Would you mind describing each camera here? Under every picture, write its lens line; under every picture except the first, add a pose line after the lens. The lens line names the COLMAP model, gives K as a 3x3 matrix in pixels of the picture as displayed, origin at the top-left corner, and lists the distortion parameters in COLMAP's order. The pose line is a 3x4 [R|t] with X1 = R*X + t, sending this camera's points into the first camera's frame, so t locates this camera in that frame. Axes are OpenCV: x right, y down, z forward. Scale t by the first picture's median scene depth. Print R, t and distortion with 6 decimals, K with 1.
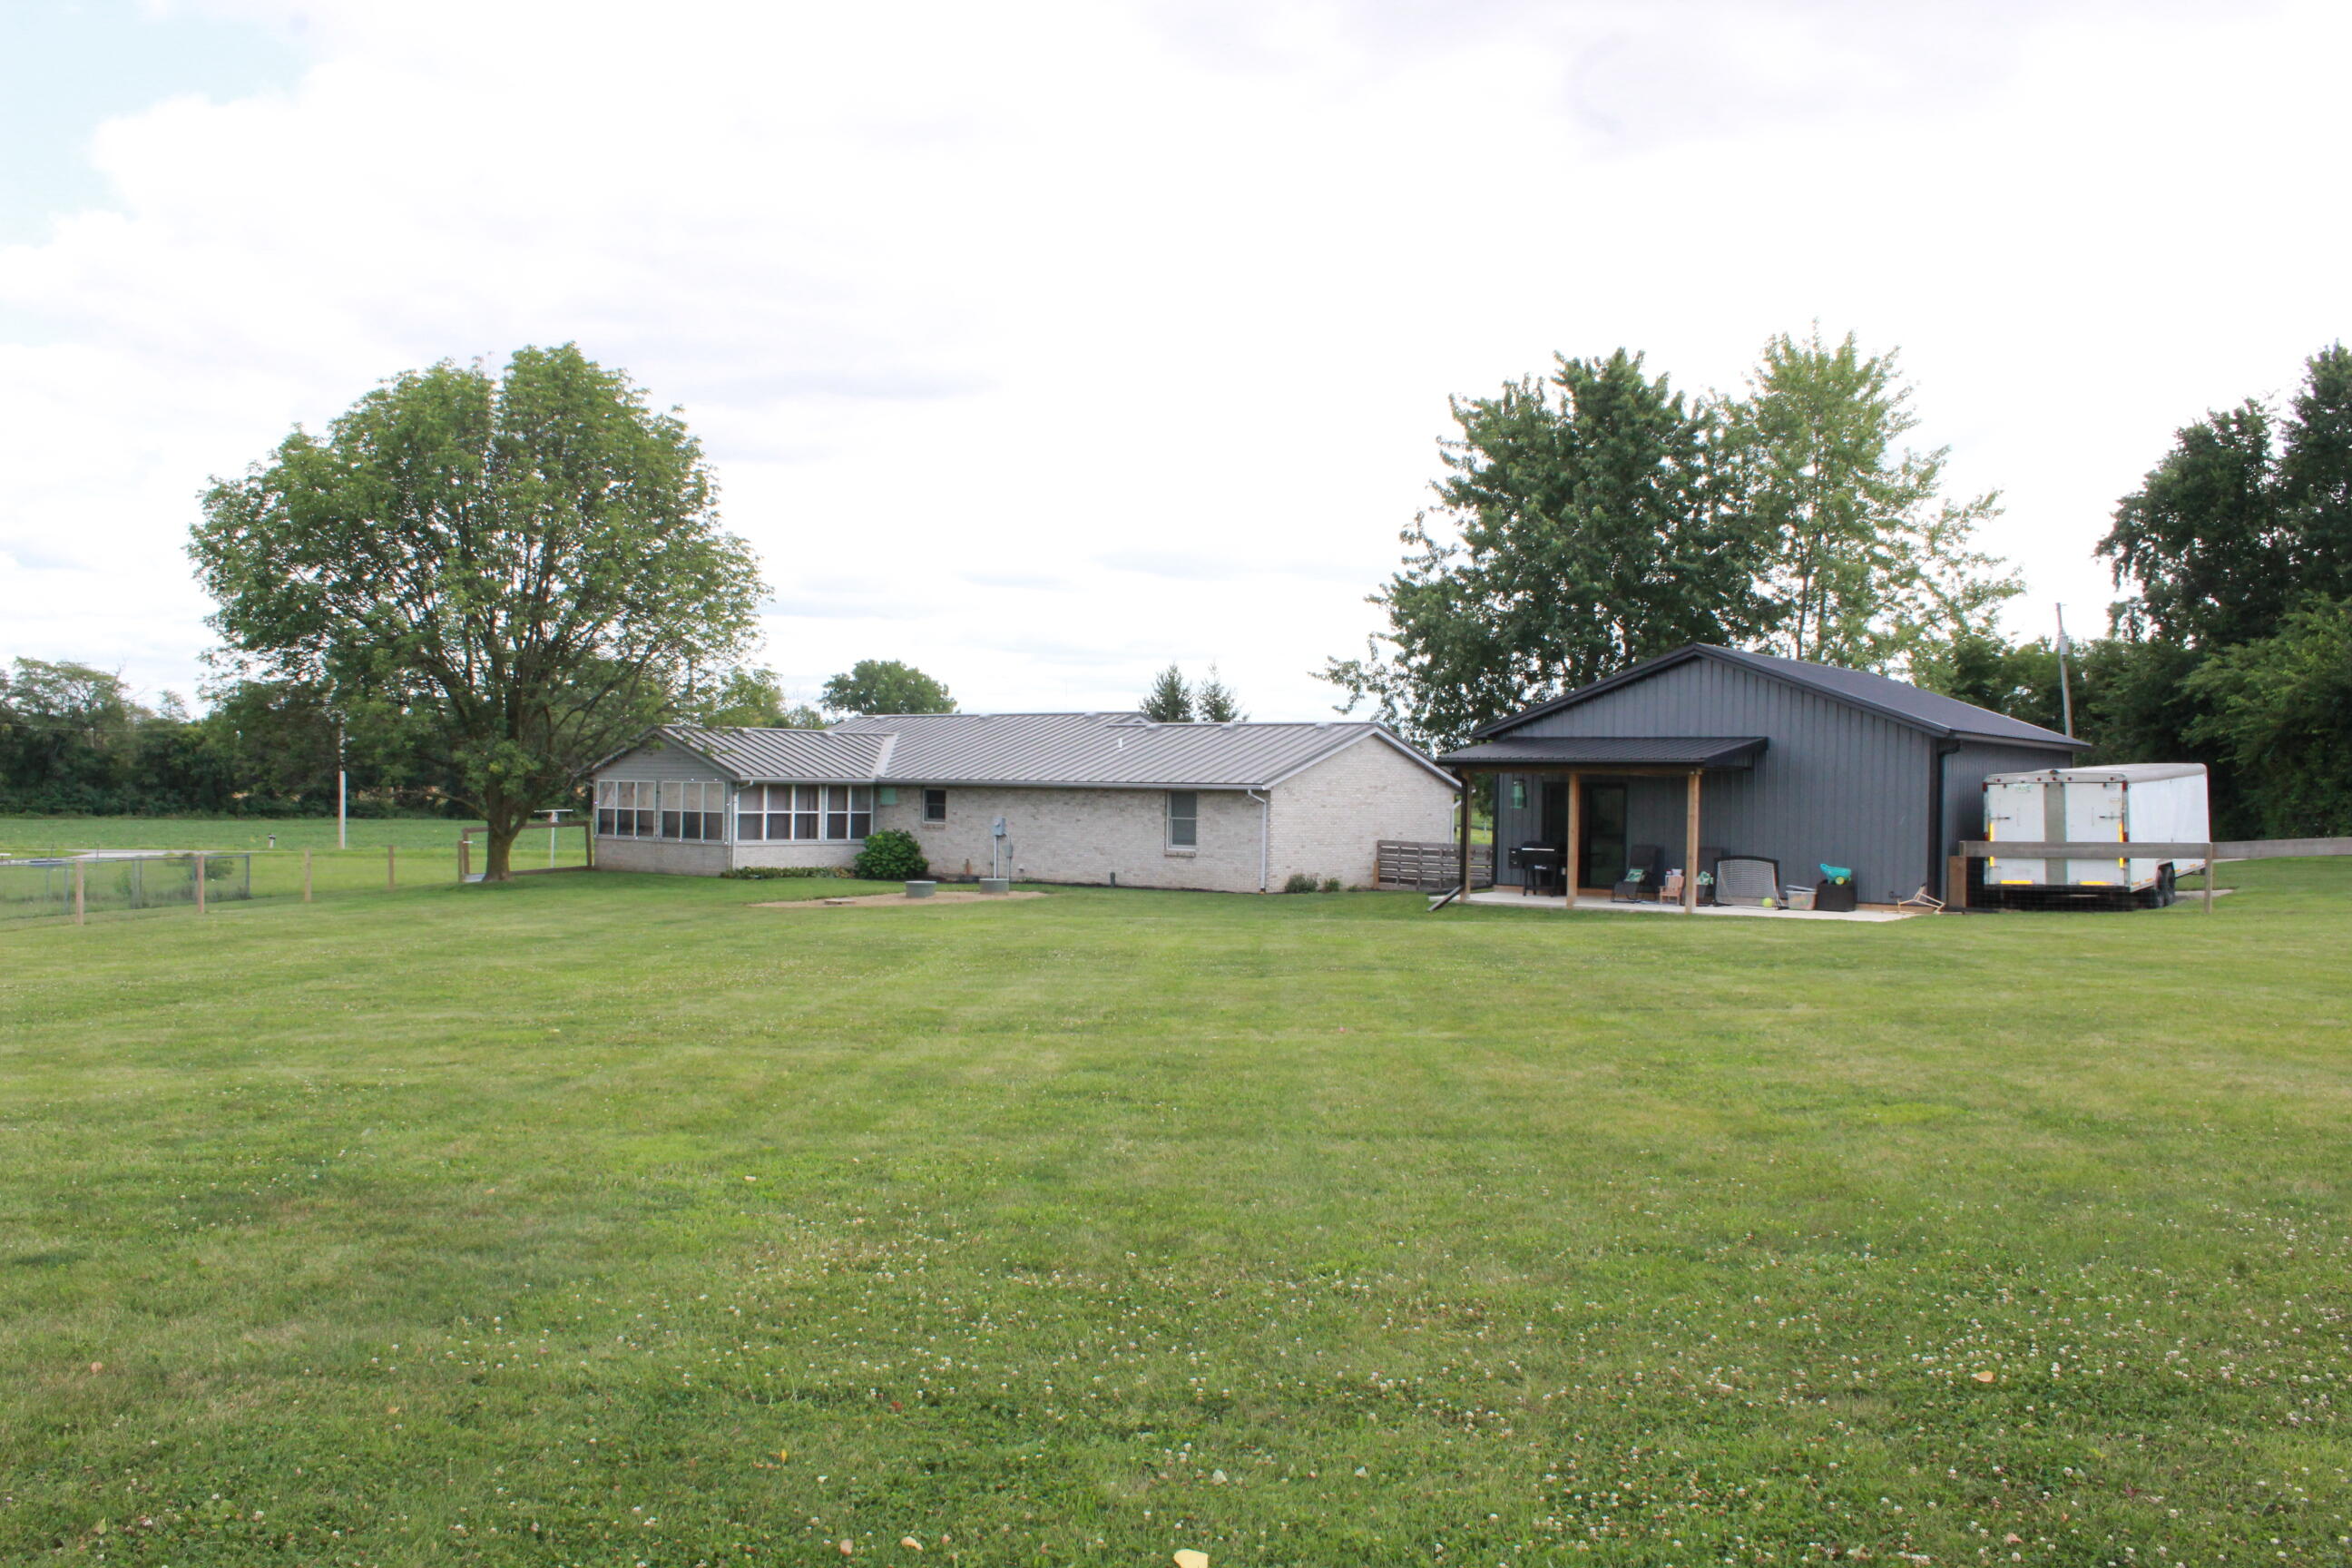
lens RADIAL K [[1955.2, 0, 1164.7], [0, 1955.2, 782.2], [0, 0, 1]] dist [-0.168965, 0.151739]
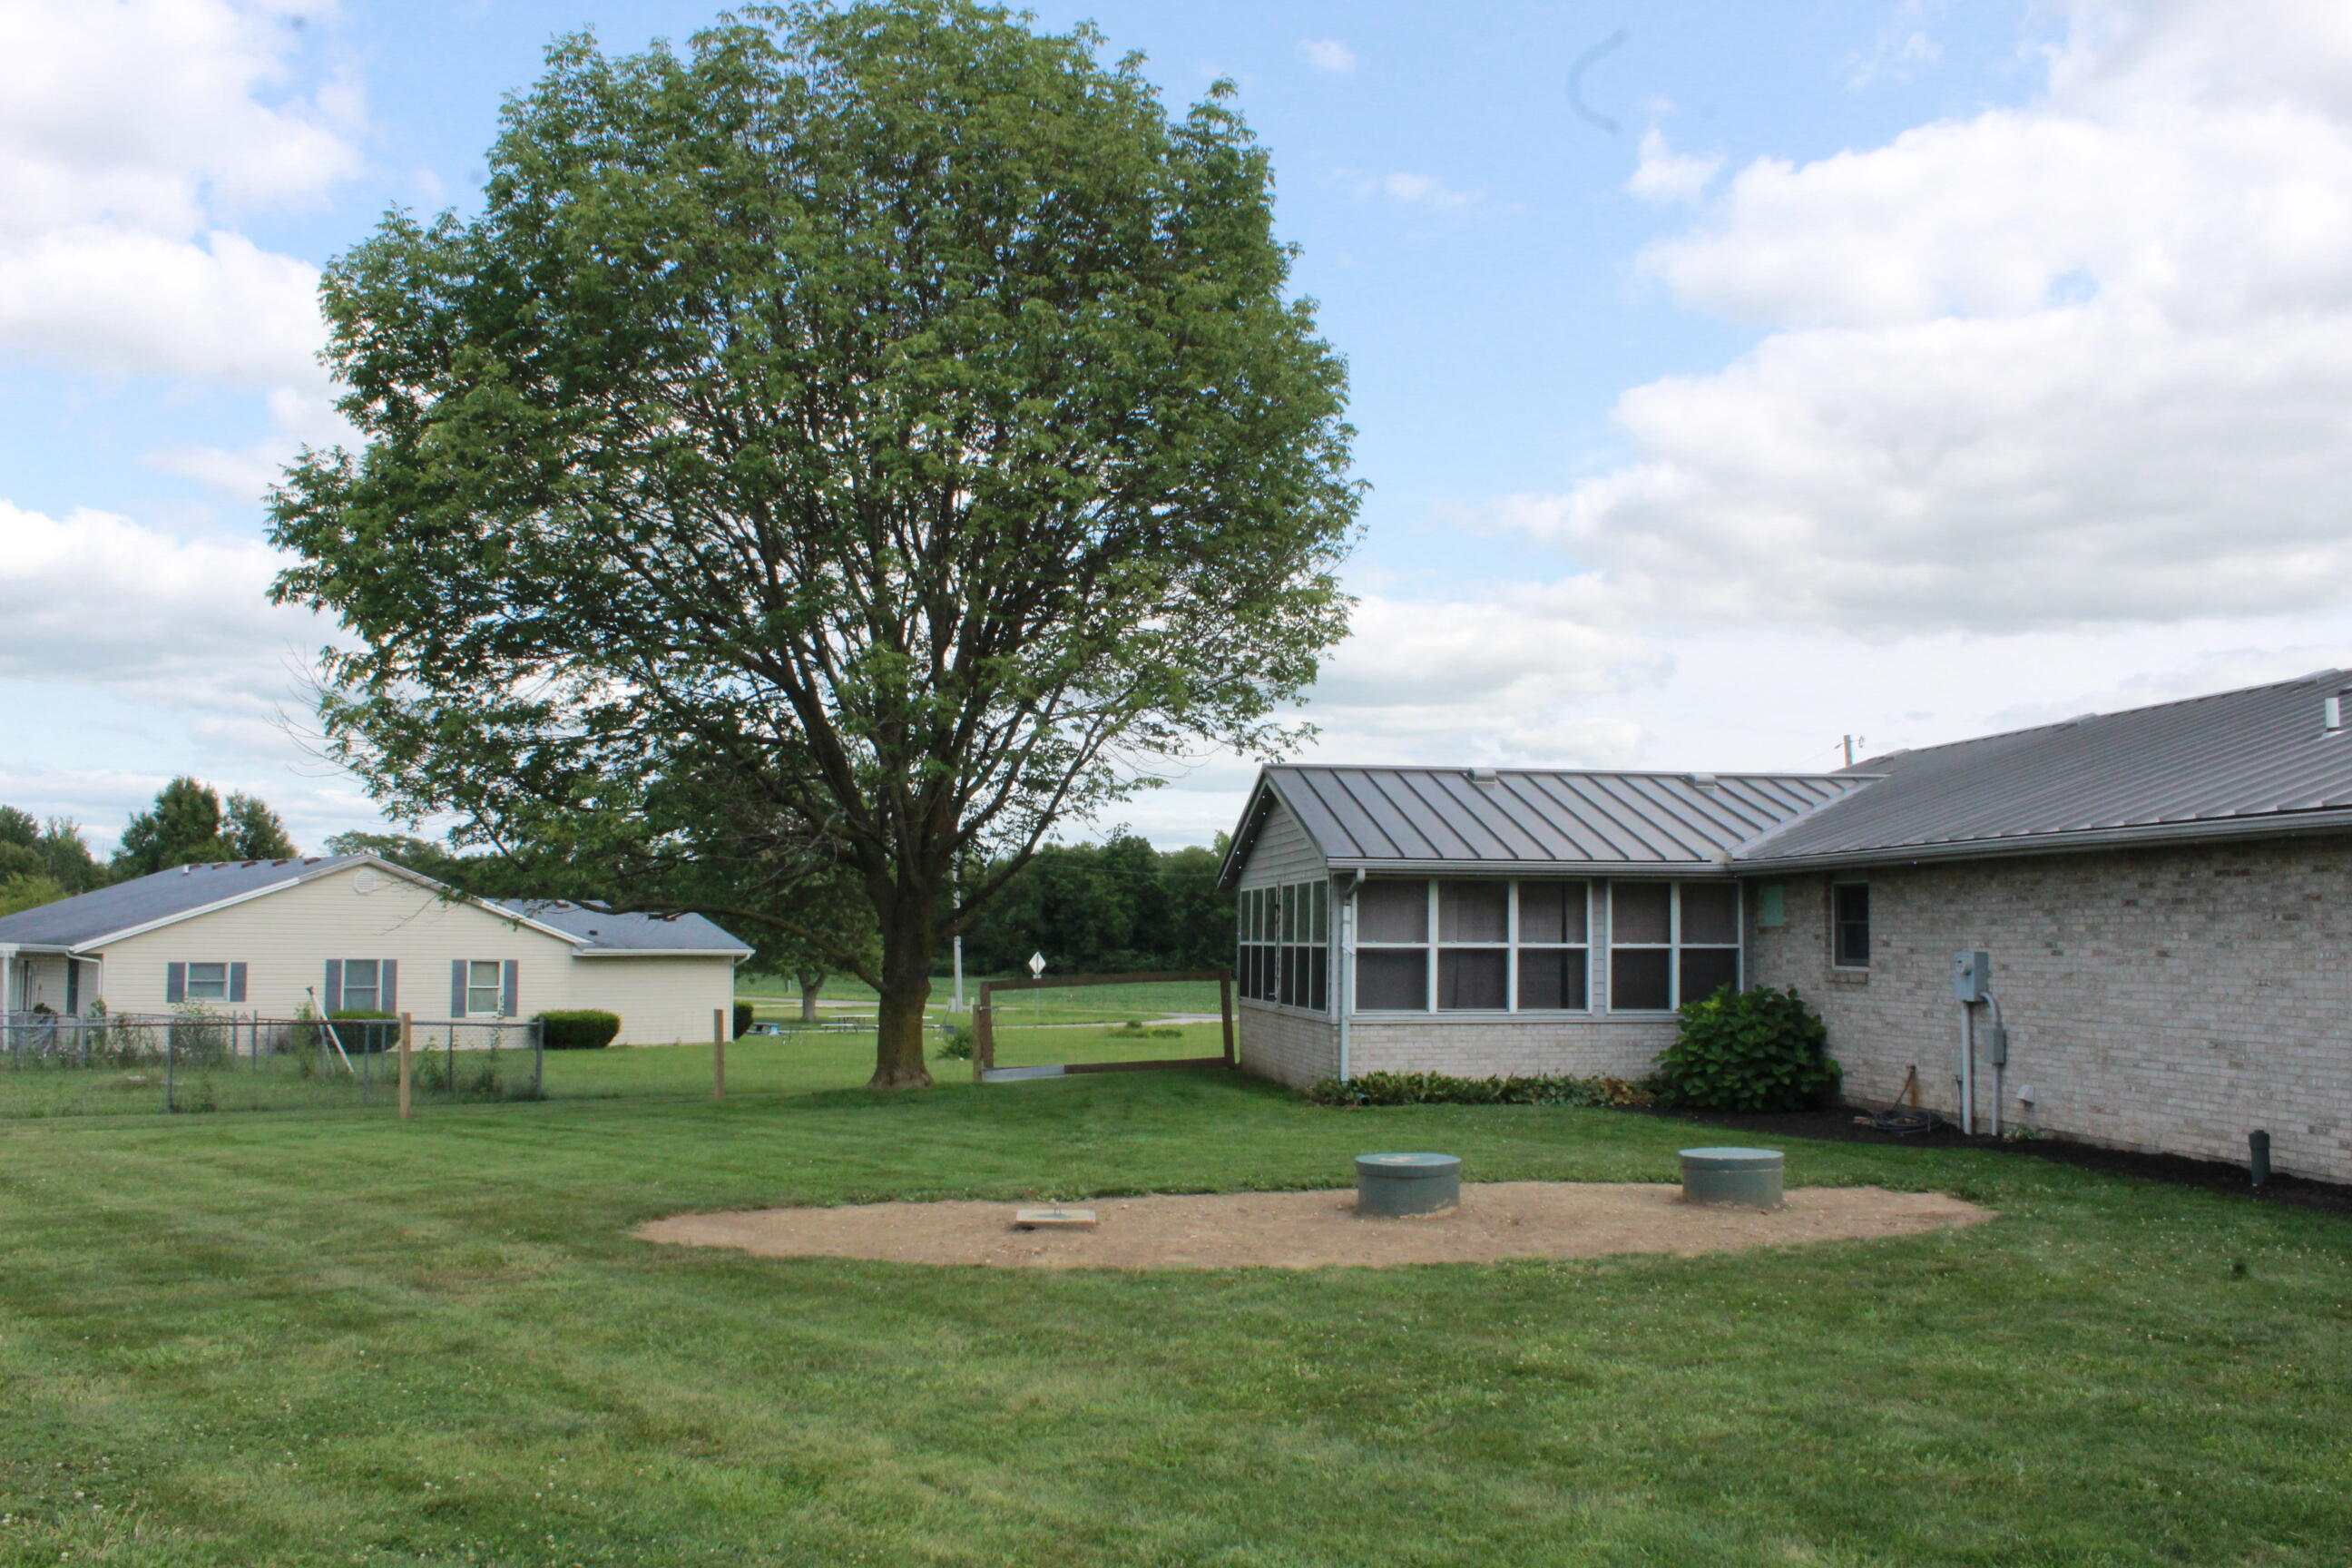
lens RADIAL K [[1953.9, 0, 1167.6], [0, 1953.9, 777.9], [0, 0, 1]] dist [-0.171875, 0.151592]
pose [[0.744352, -0.063561, -0.664756, 0.038267], [0.004086, 0.995875, -0.090646, 0.017601], [0.667775, 0.064756, 0.741541, 0.649481]]
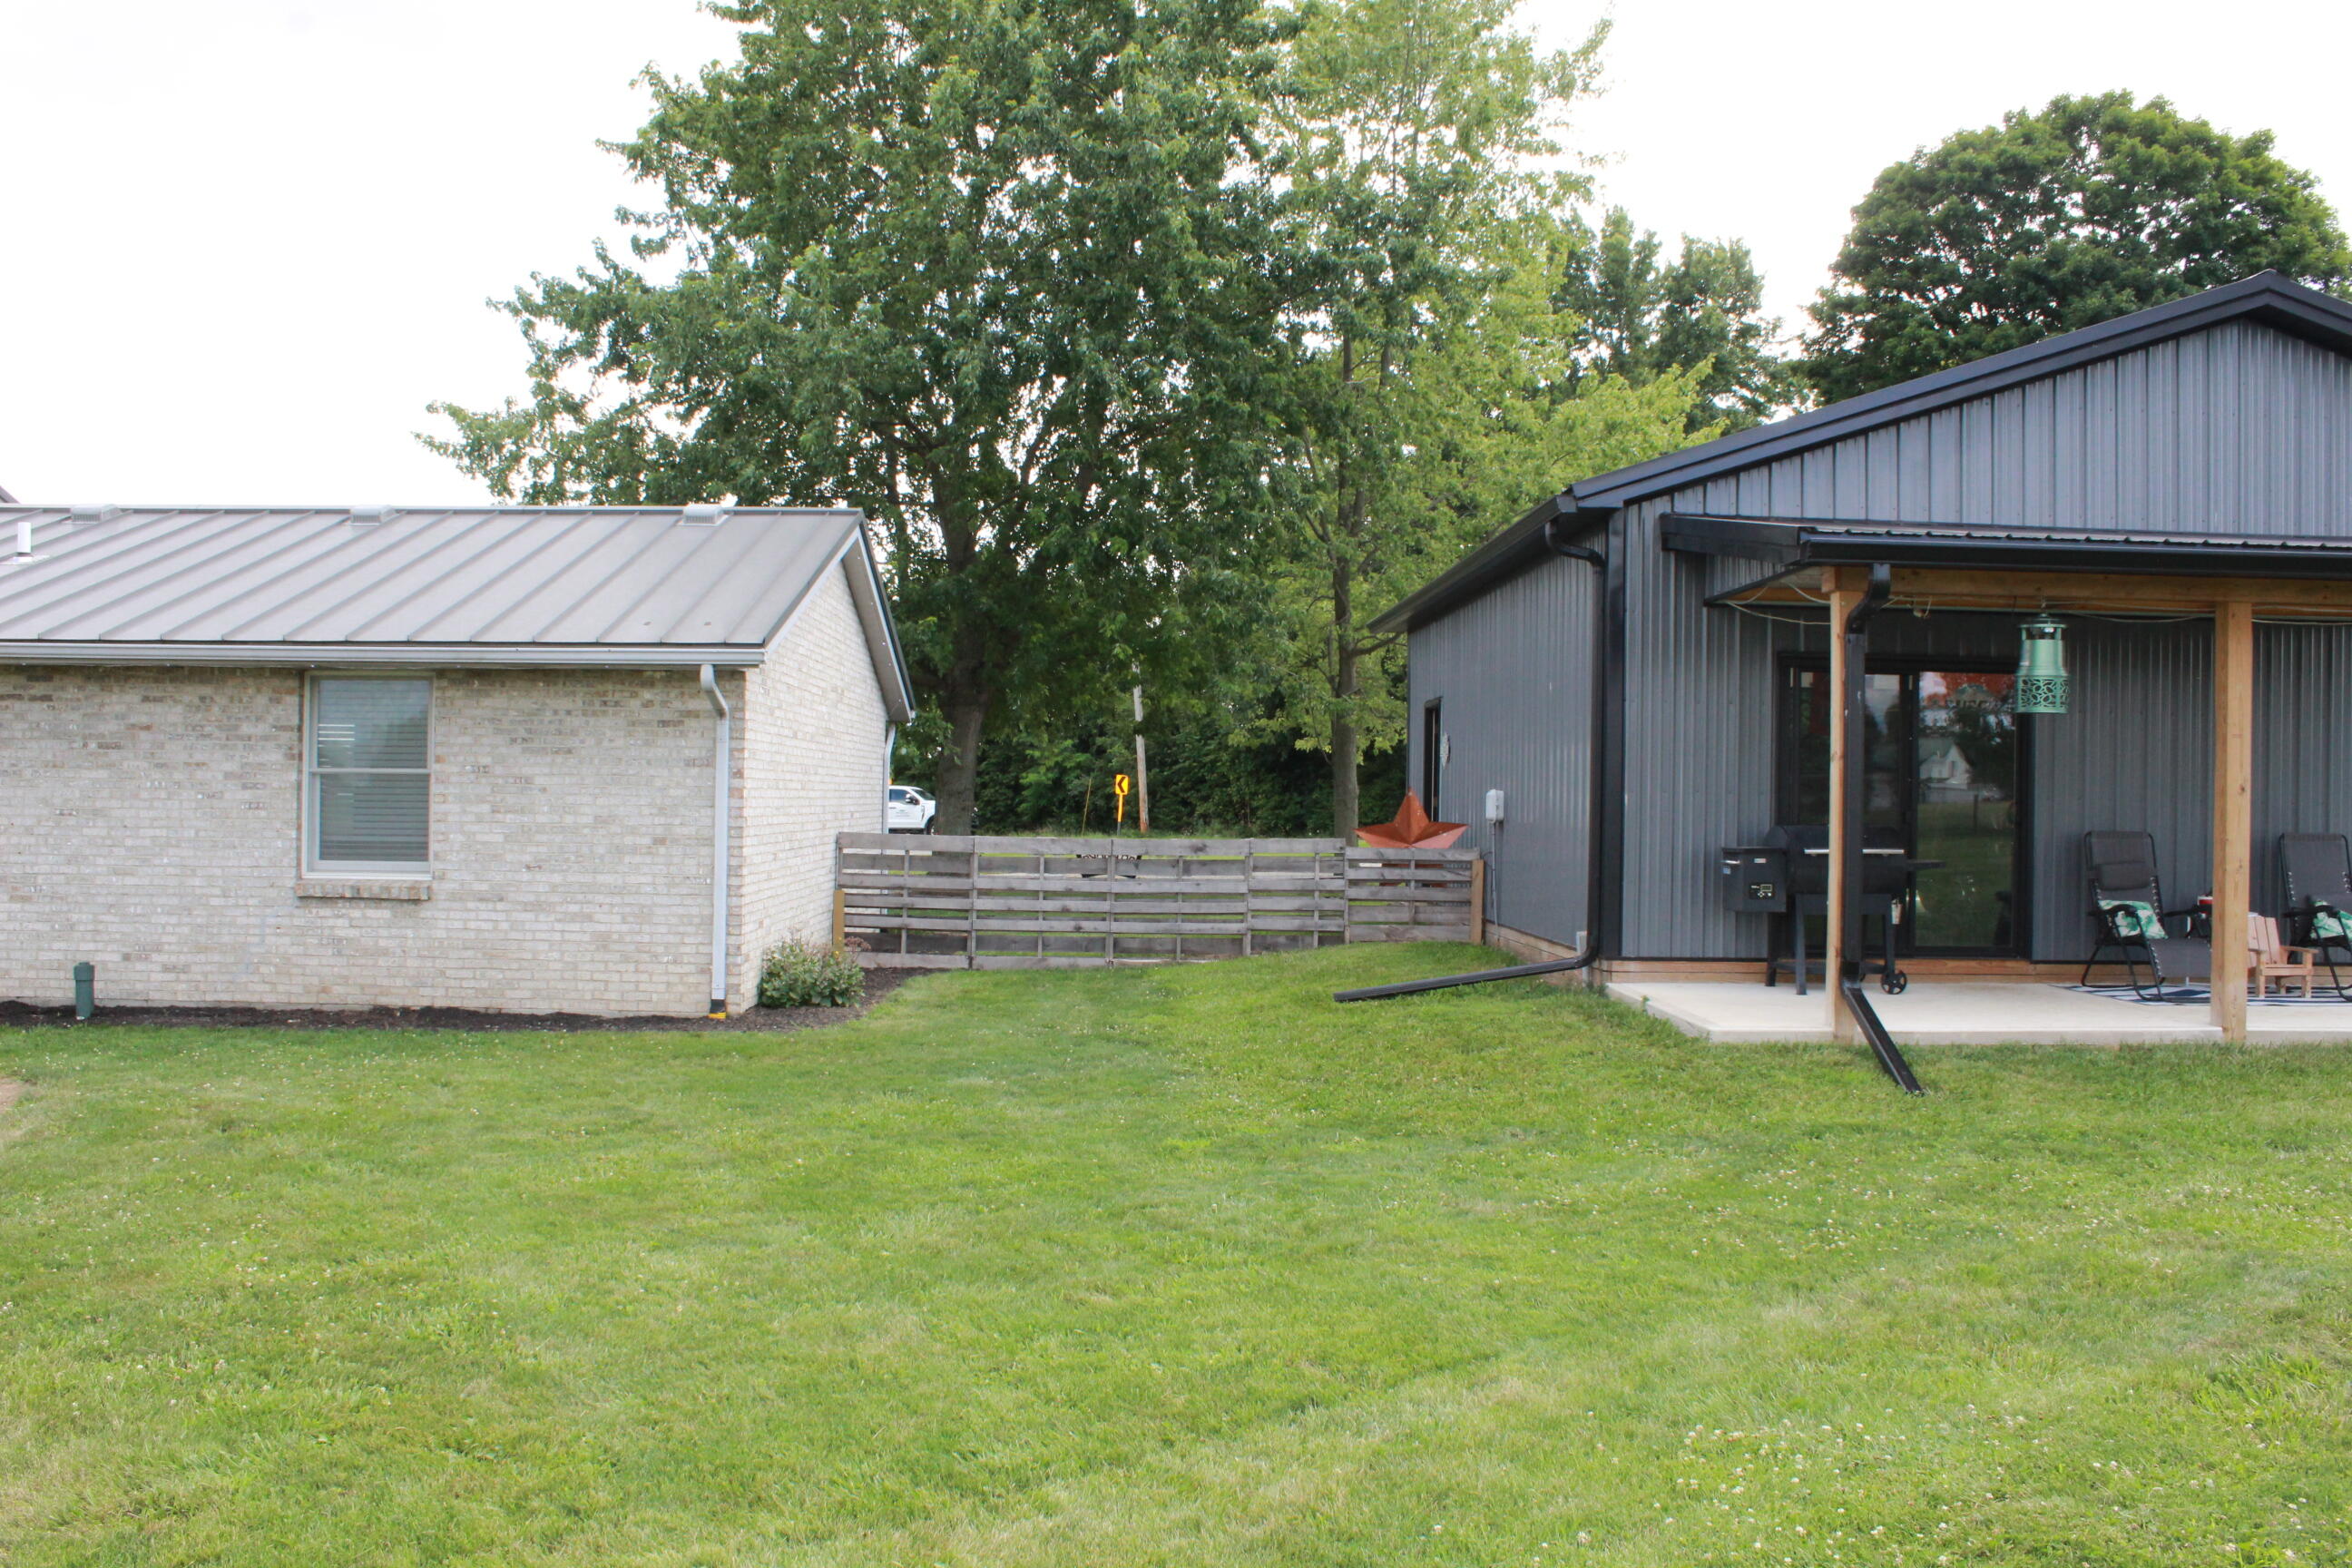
lens RADIAL K [[1949.6, 0, 1170.7], [0, 1949.6, 807.5], [0, 0, 1]] dist [-0.176680, 0.158569]
pose [[0.747366, -0.009677, 0.664342, -0.084359], [-0.003600, 0.999820, 0.018614, 0.017093], [-0.664403, -0.016304, 0.747197, 0.658295]]
